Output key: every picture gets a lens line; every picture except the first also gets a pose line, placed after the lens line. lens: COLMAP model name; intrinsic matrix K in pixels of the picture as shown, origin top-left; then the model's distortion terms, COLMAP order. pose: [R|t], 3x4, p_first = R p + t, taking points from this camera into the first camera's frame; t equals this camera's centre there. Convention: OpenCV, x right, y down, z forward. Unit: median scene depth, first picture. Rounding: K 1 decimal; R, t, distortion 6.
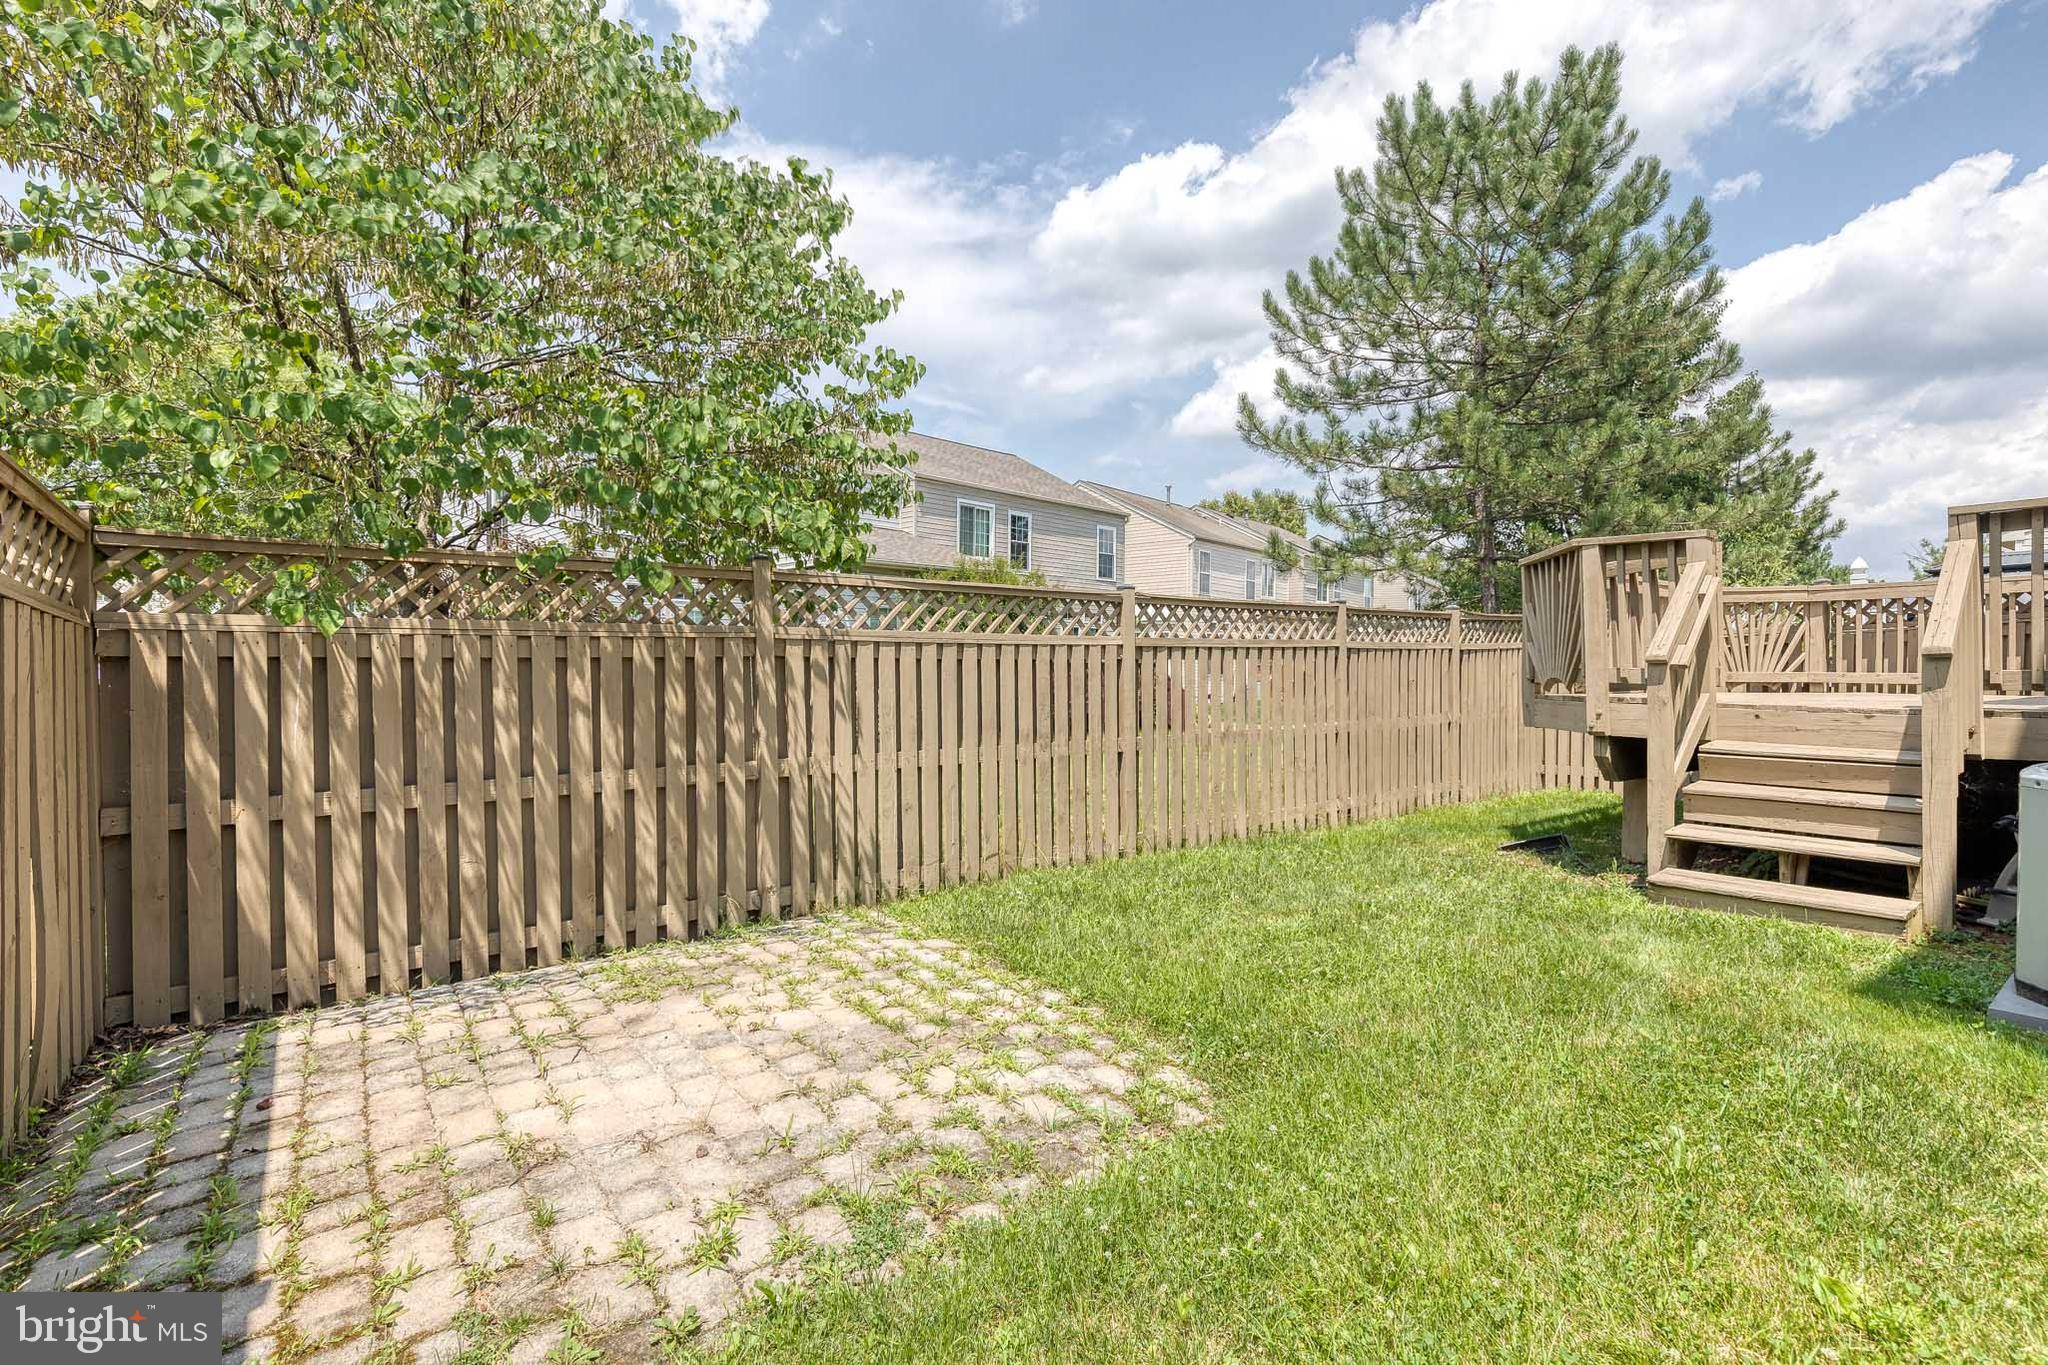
lens RADIAL K [[933.4, 0, 1024.0], [0, 933.4, 682.5], [0, 0, 1]] dist [0.002519, -0.000125]
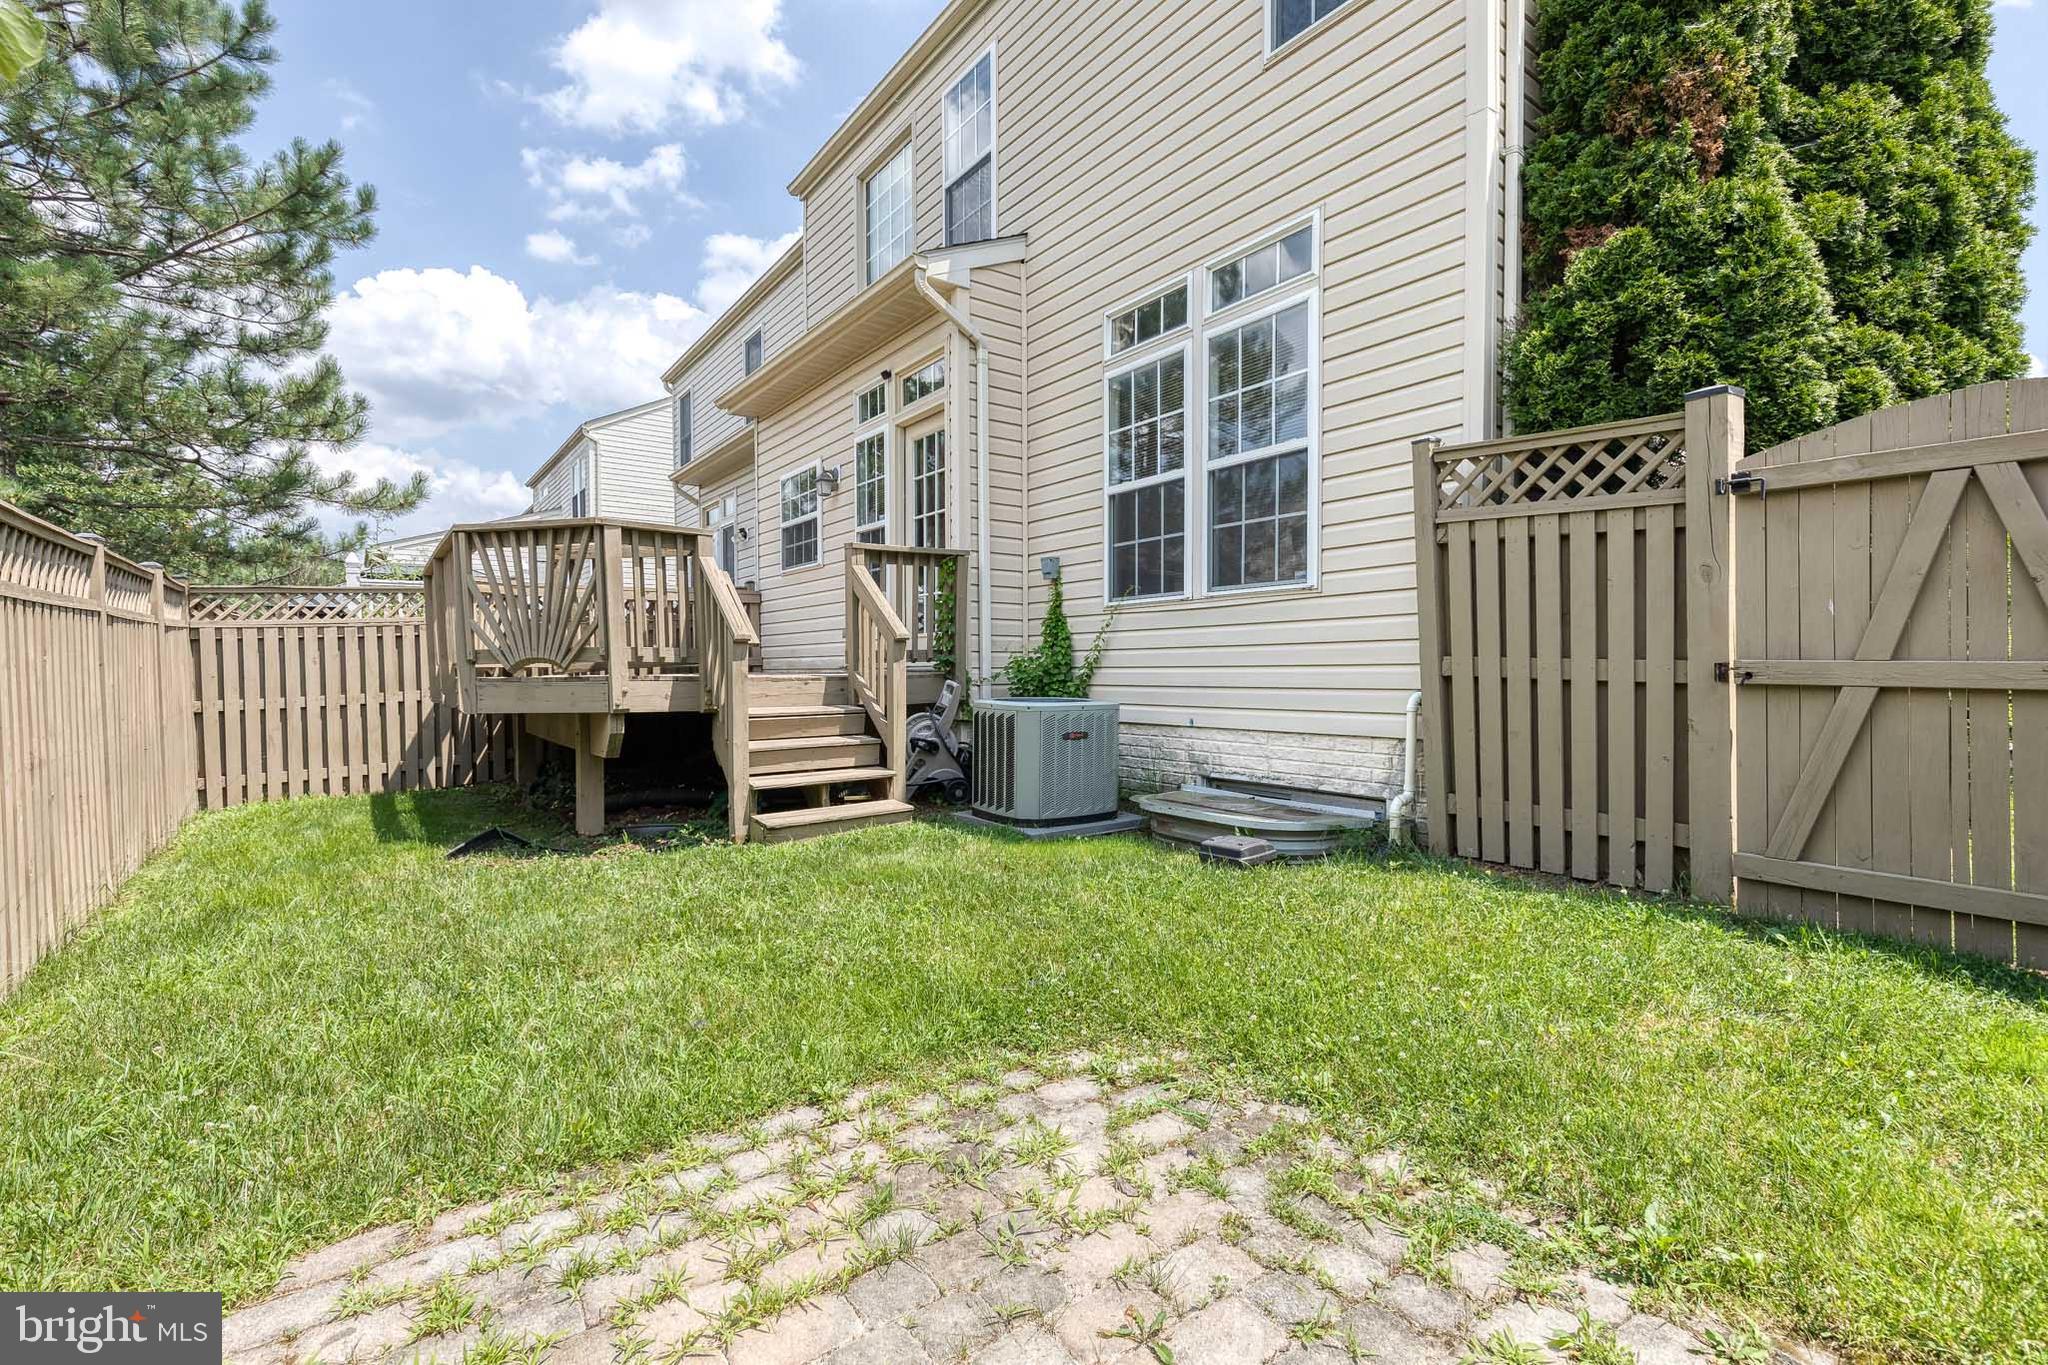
lens RADIAL K [[926.7, 0, 1038.9], [0, 926.7, 687.7], [0, 0, 1]] dist [0.011709, -0.001692]
pose [[0.008672, -0.025513, 0.999637, -0.467062], [0.018940, 0.999499, 0.025346, 0.013871], [-0.999783, 0.018713, 0.009151, 0.616469]]
